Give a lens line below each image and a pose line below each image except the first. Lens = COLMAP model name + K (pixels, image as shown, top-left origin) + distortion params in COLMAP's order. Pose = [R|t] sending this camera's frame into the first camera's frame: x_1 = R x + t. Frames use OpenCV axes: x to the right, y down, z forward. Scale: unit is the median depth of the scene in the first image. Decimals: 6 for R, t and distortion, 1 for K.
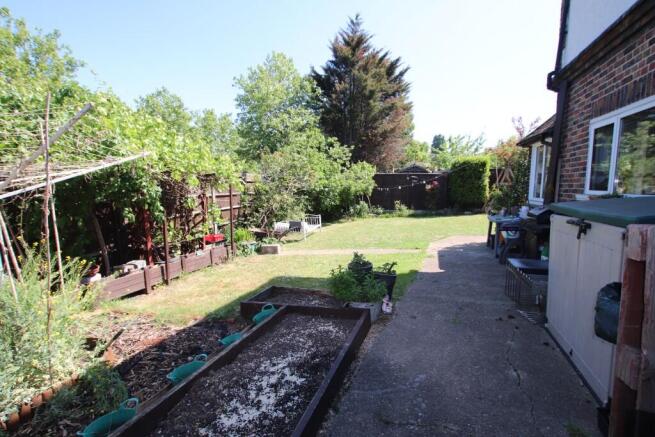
lens RADIAL K [[303.8, 0, 338.0], [0, 303.8, 241.4], [0, 0, 1]] dist [-0.025601, 0.001142]
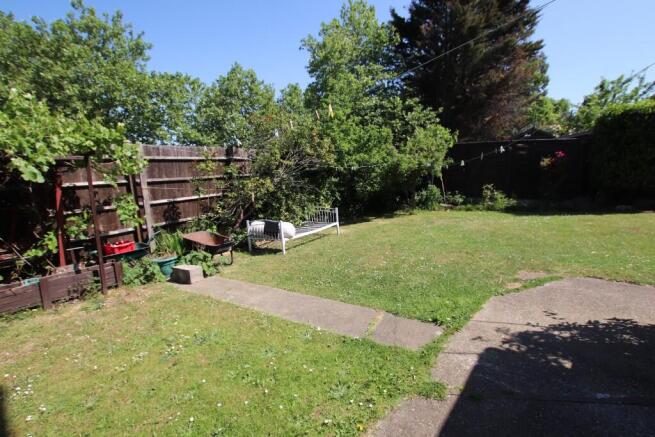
lens RADIAL K [[303.8, 0, 338.7], [0, 303.8, 234.6], [0, 0, 1]] dist [-0.025601, 0.001142]
pose [[0.931891, 0.059747, -0.357785, 0.106143], [-0.043225, 0.997605, 0.054008, -0.038679], [0.360155, -0.034864, 0.932241, 0.230697]]
